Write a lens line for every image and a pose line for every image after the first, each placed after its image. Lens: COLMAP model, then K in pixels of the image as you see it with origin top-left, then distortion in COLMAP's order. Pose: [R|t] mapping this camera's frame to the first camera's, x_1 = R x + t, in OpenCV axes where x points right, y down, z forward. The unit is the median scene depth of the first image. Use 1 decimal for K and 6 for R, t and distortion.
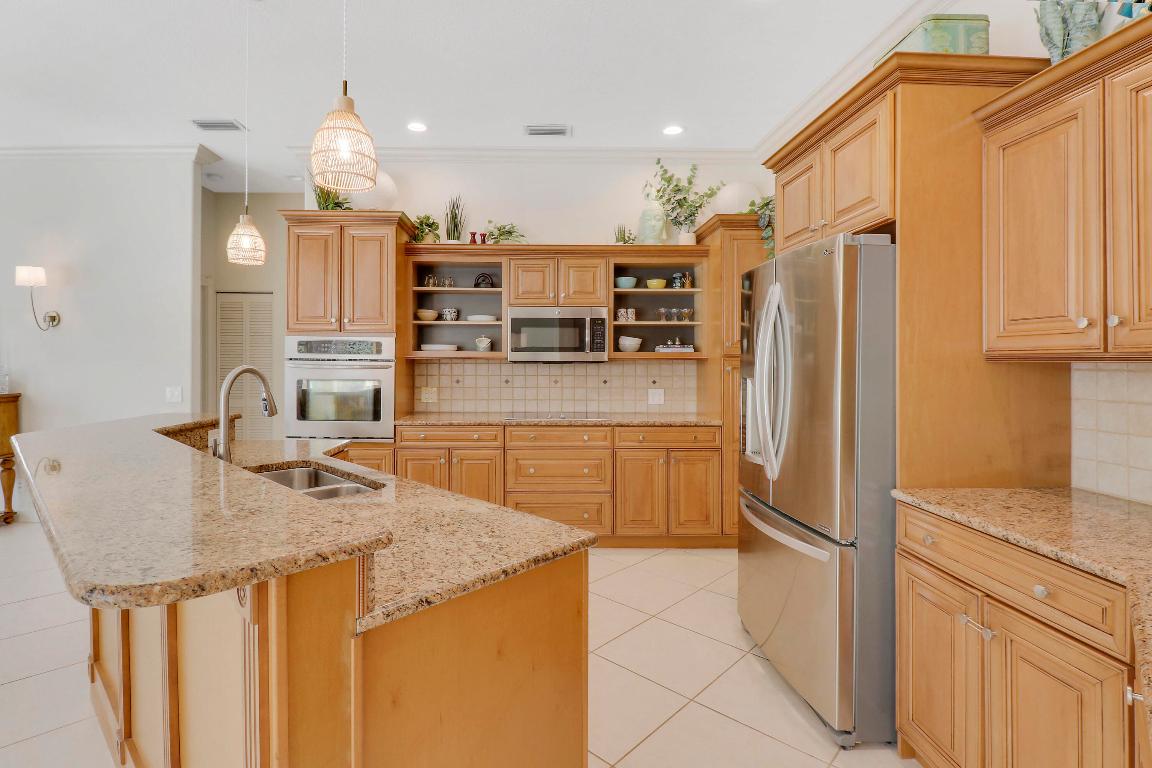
lens RADIAL K [[549.0, 0, 542.9], [0, 549.0, 354.4], [0, 0, 1]] dist [-0.000620, -0.000327]
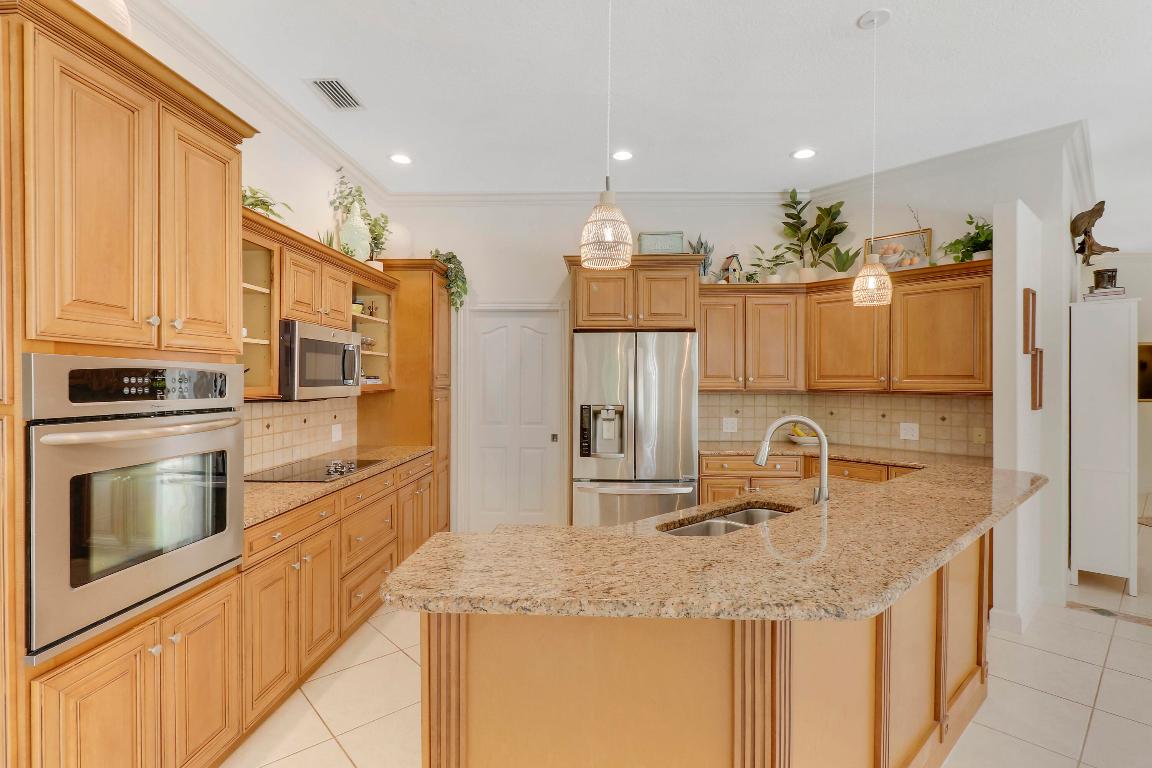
lens RADIAL K [[540.8, 0, 576.0], [0, 540.8, 384.0], [0, 0, 1]] dist [0.002002, 0.000033]
pose [[0.090177, -0.011748, 0.995856, -0.668046], [-0.011463, 0.999852, 0.012833, -0.019616], [-0.995860, -0.012573, 0.090029, 0.561096]]
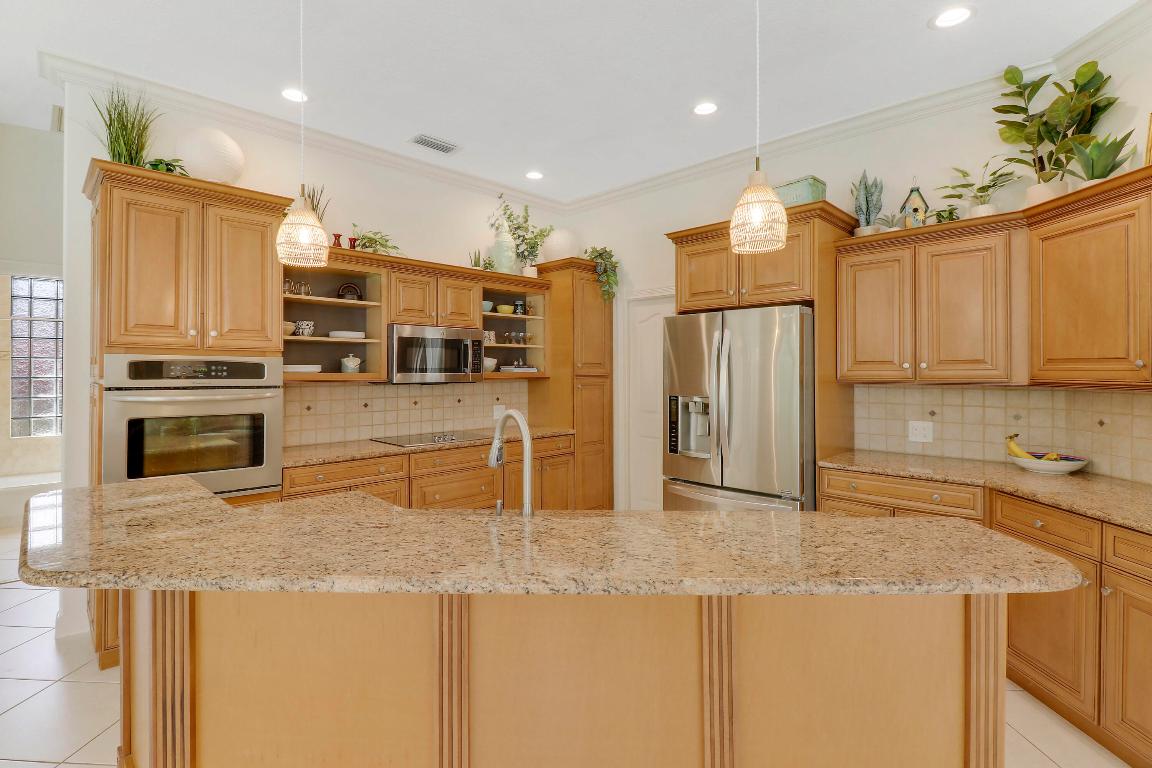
lens RADIAL K [[528.0, 0, 573.2], [0, 528.0, 370.7], [0, 0, 1]] dist [-0.002389, -0.000701]
pose [[0.732349, -0.004890, 0.680912, -0.420656], [-0.003375, 0.999936, 0.010812, -0.018502], [-0.680922, -0.010217, 0.732285, 0.139928]]
